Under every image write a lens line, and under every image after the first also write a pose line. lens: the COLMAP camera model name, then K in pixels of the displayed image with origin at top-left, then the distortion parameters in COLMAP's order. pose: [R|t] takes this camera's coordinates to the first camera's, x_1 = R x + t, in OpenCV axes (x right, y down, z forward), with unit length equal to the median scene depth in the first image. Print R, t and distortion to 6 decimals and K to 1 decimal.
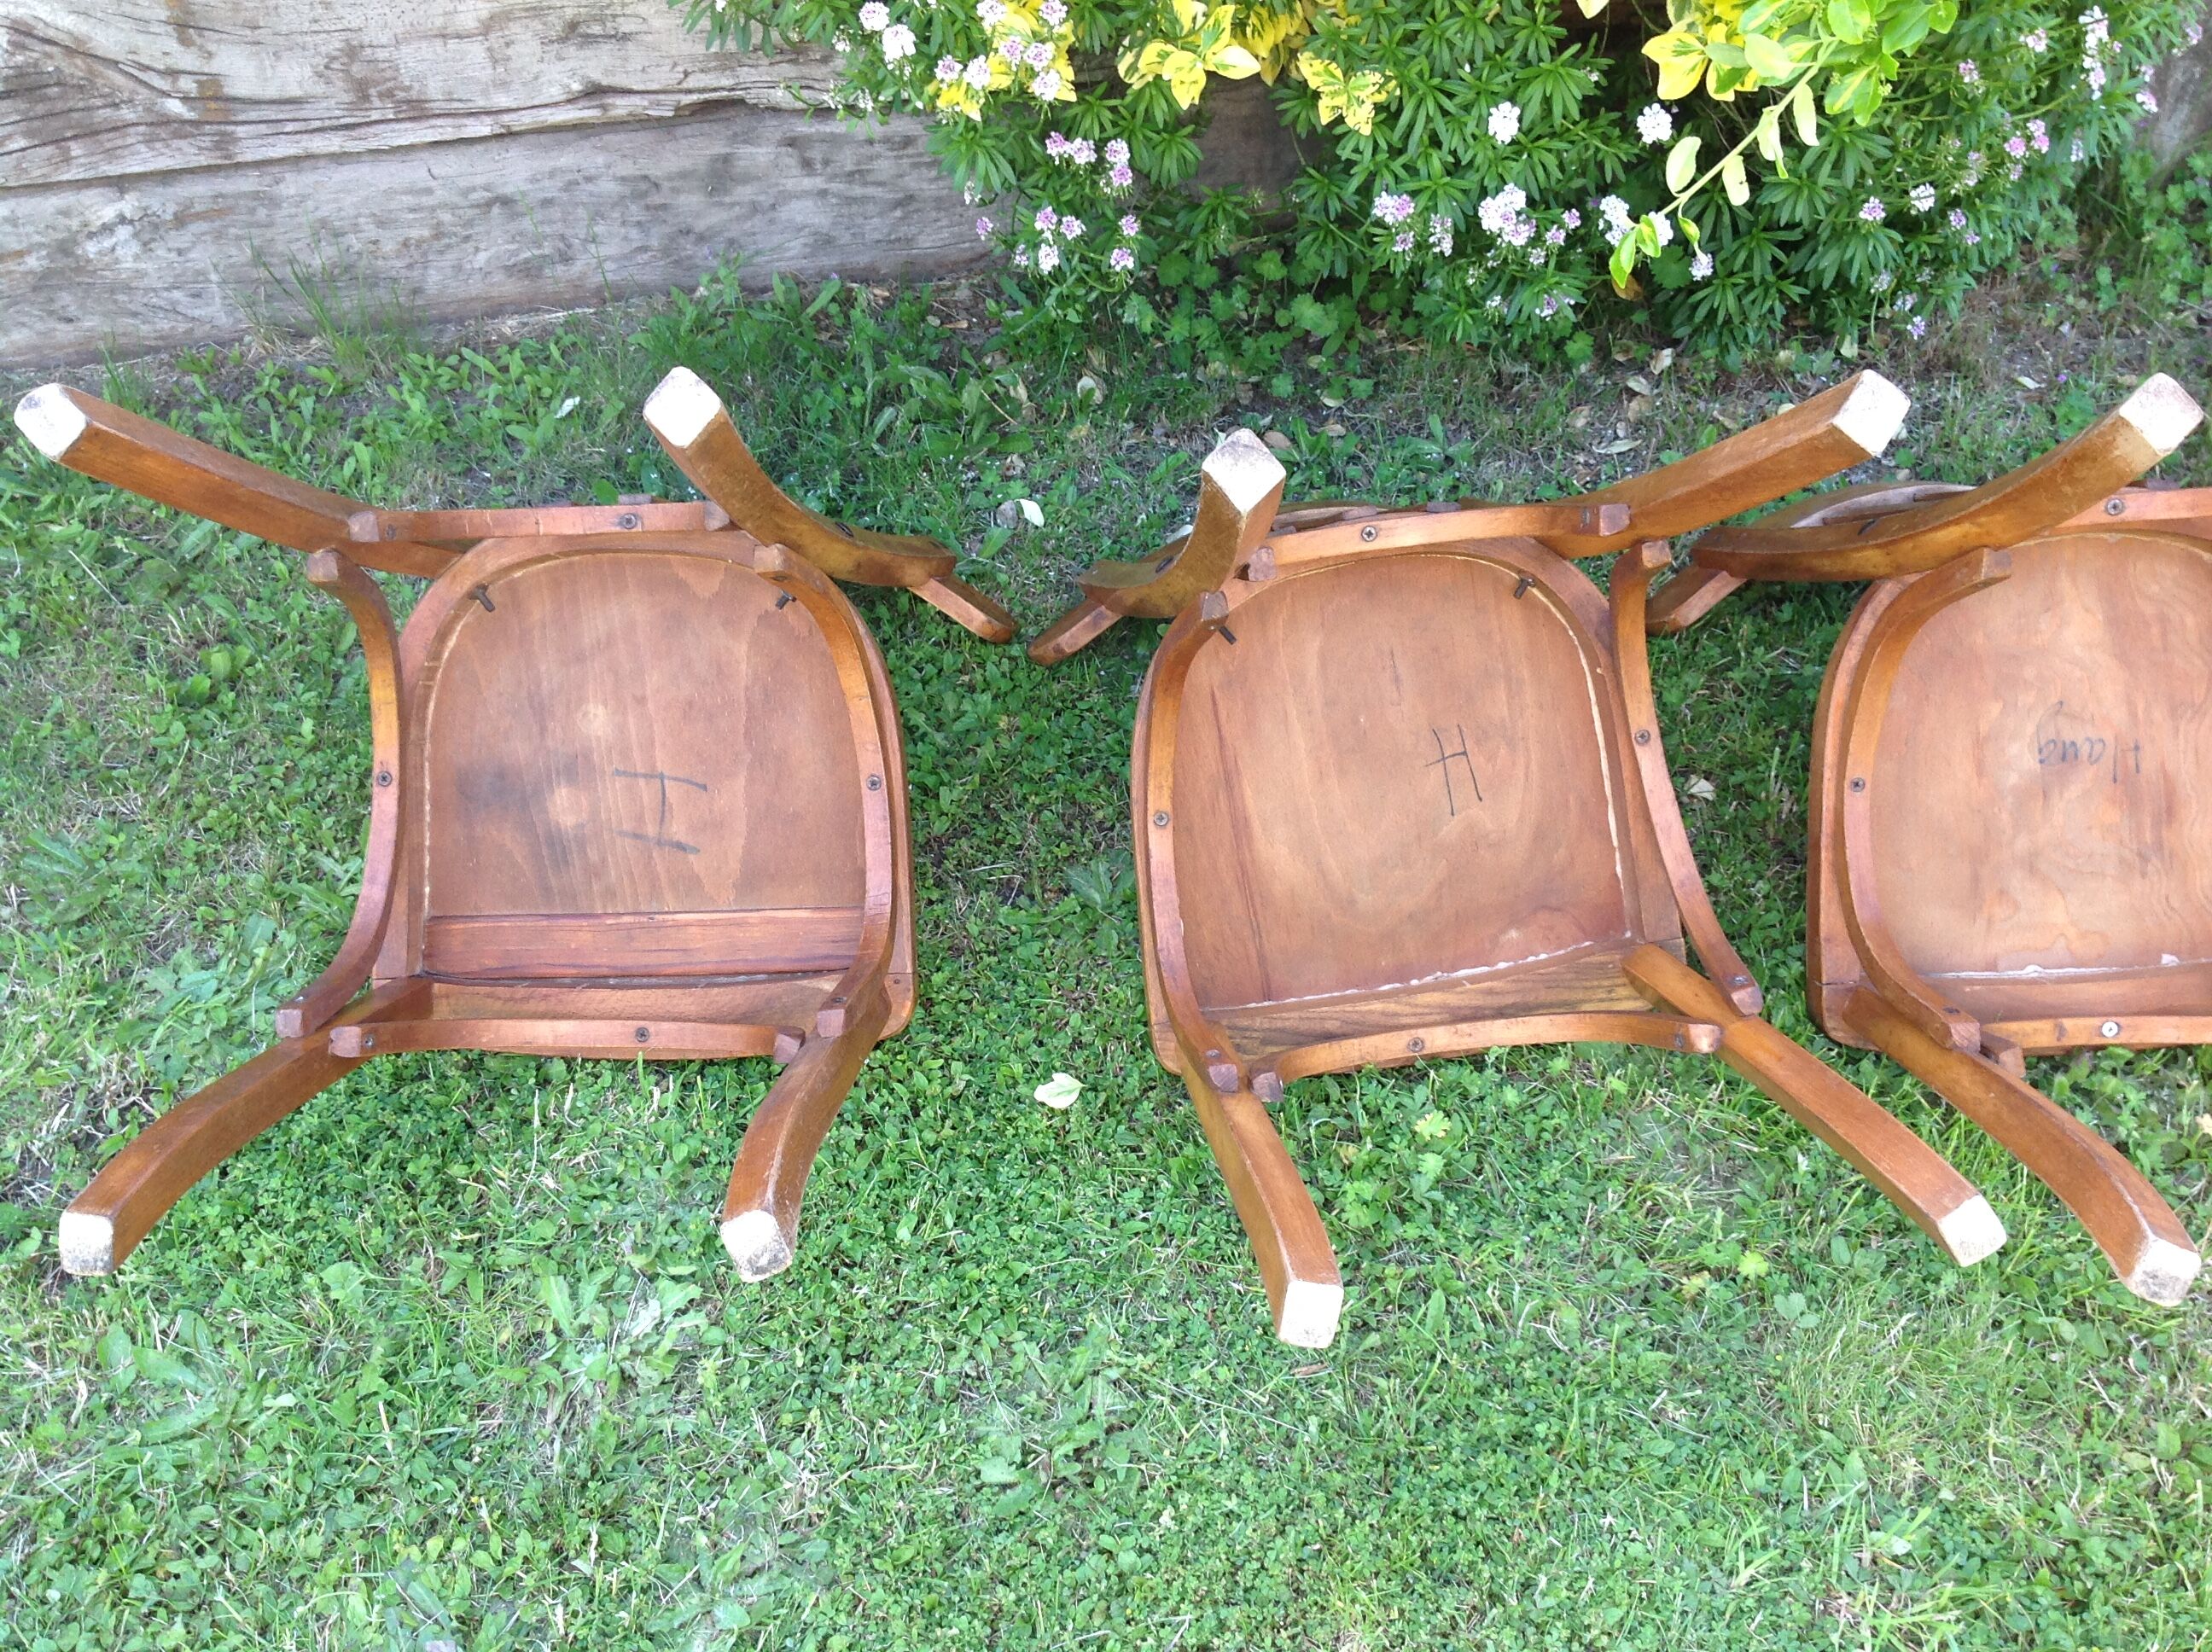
lens RADIAL K [[2206.5, 0, 1104.8], [0, 2206.5, 813.3], [0, 0, 1]] dist [0.037792, 0.000000]
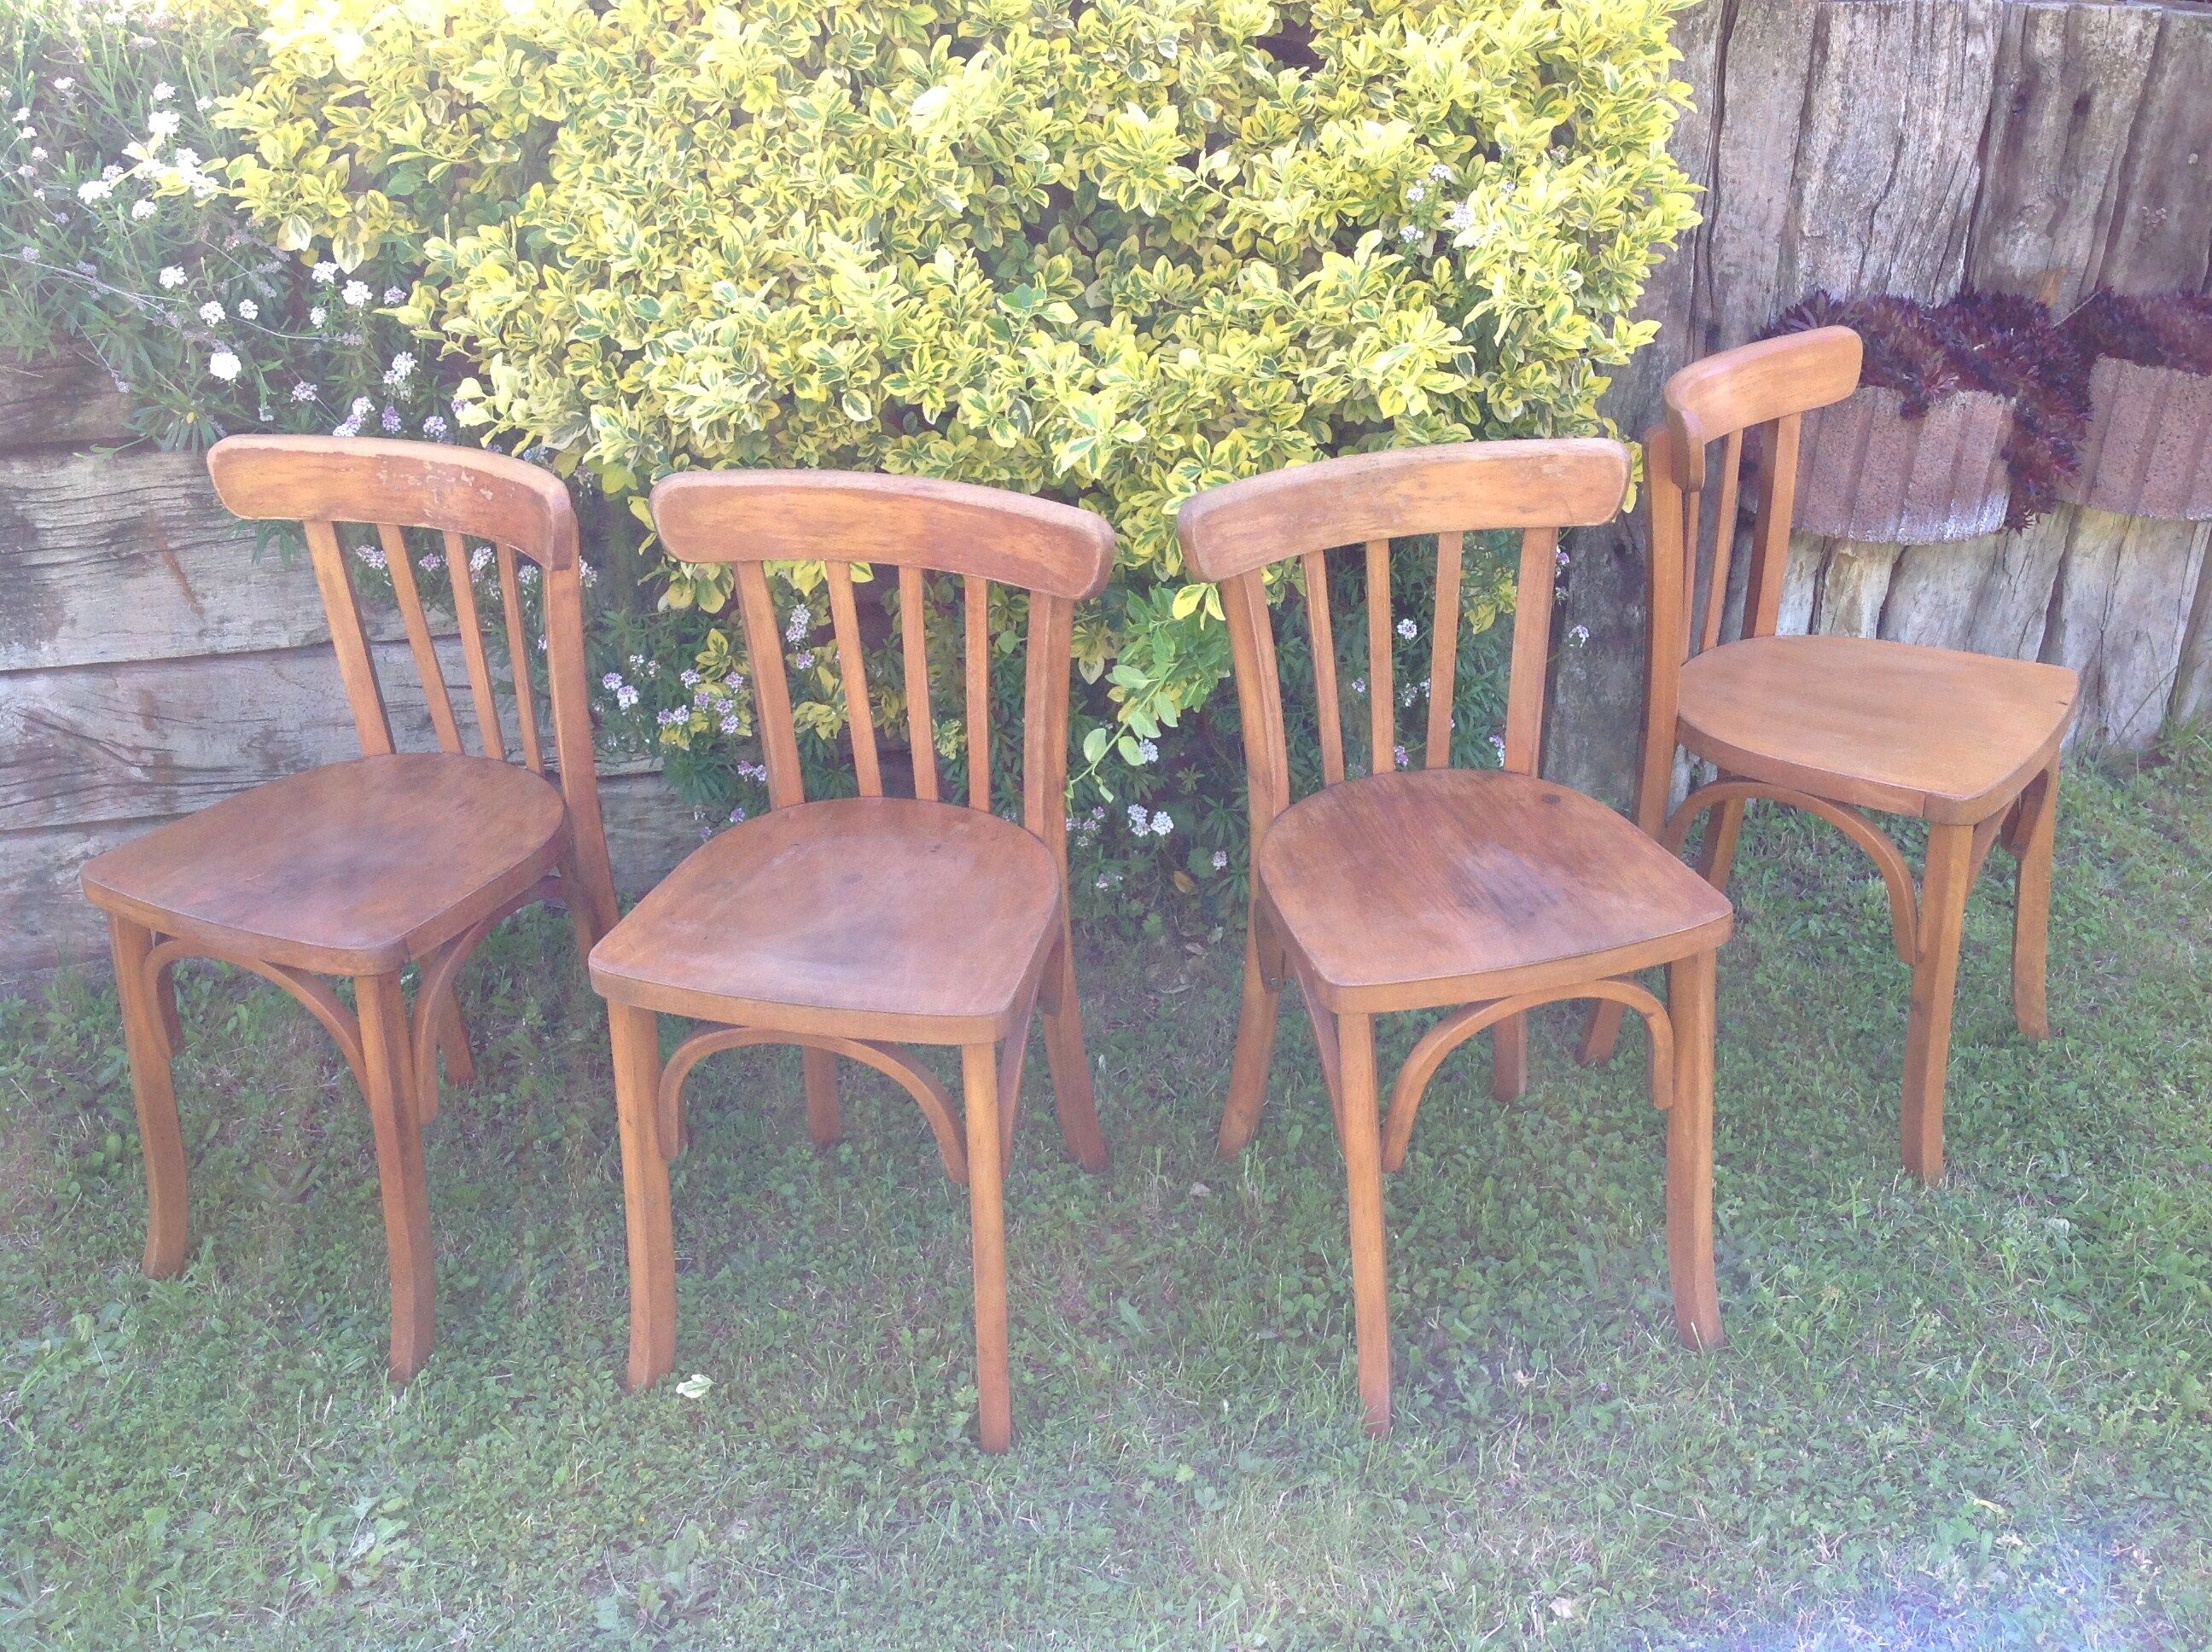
lens RADIAL K [[2089.1, 0, 1107.9], [0, 2089.1, 809.5], [0, 0, 1]] dist [0.008093, 0.000000]
pose [[0.998675, -0.017195, 0.048508, 0.173218], [0.033339, 0.934180, -0.355240, 0.254693], [-0.039206, 0.356387, 0.933516, -0.330103]]
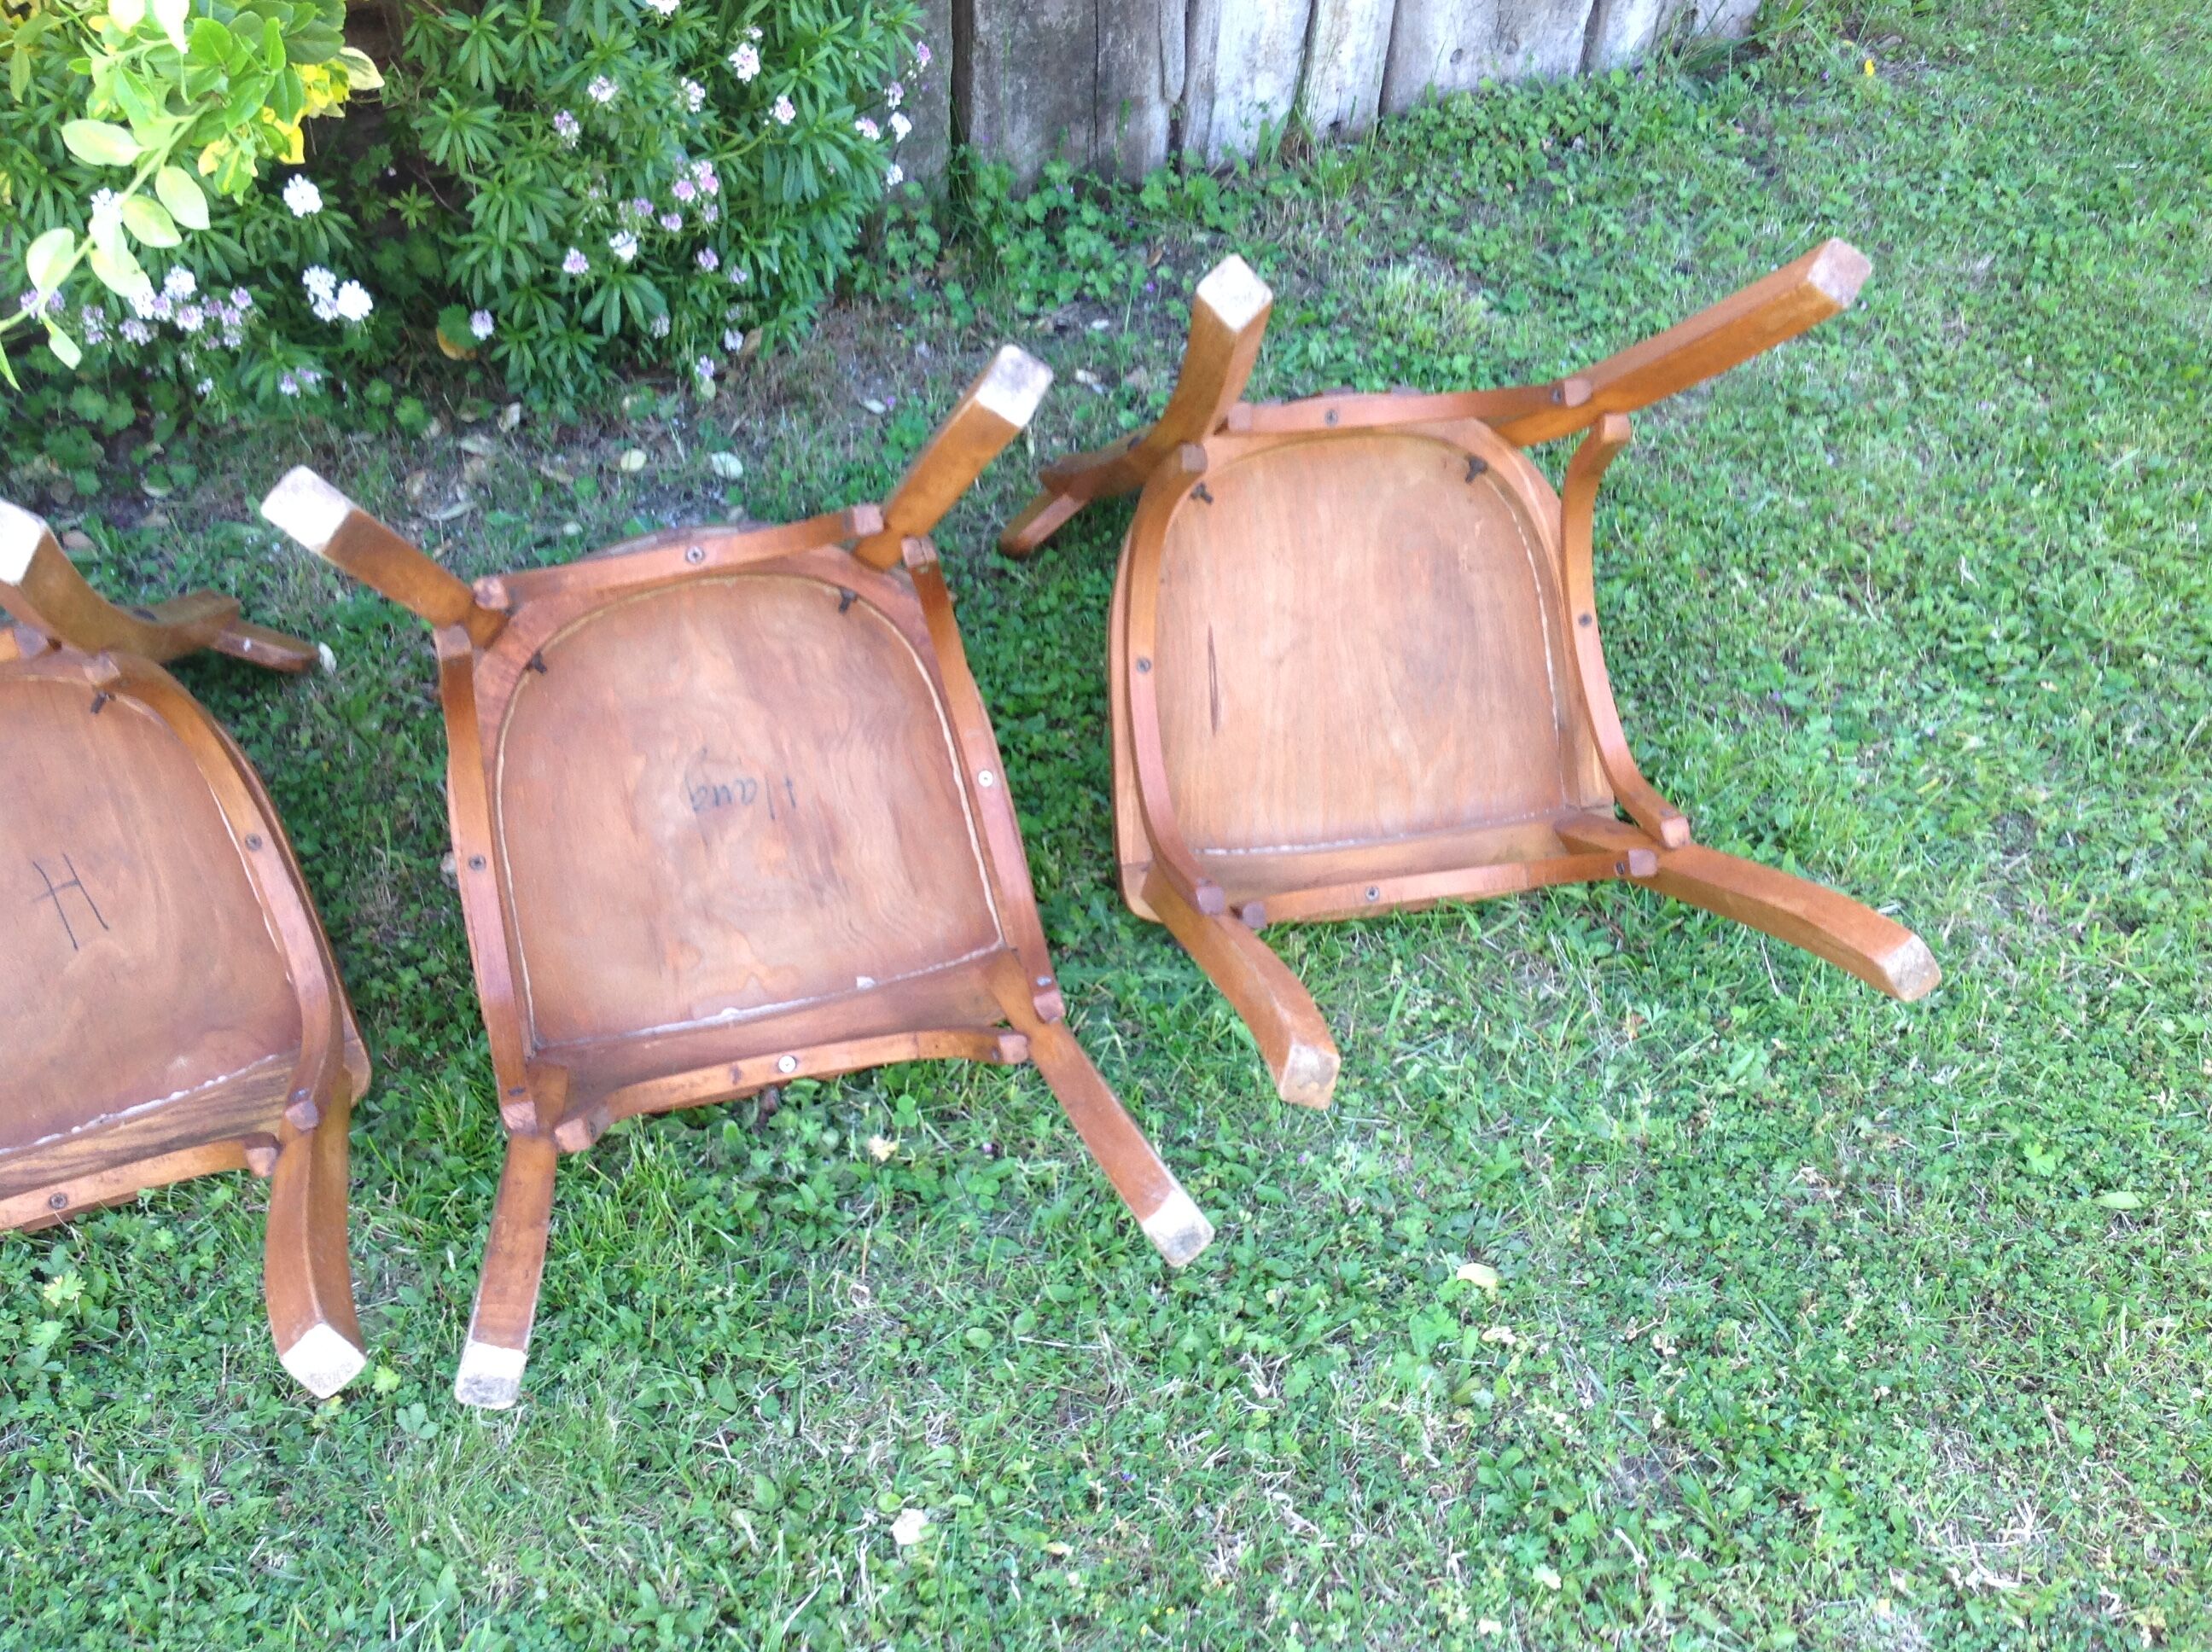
lens RADIAL K [[2206.5, 0, 1071.1], [0, 2206.5, 781.8], [0, 0, 1]] dist [0.037792, 0.000000]
pose [[0.971357, -0.132864, 0.197009, 0.390707], [0.136055, 0.990698, -0.002689, -0.009762], [-0.194819, 0.029416, 0.980398, -0.011146]]
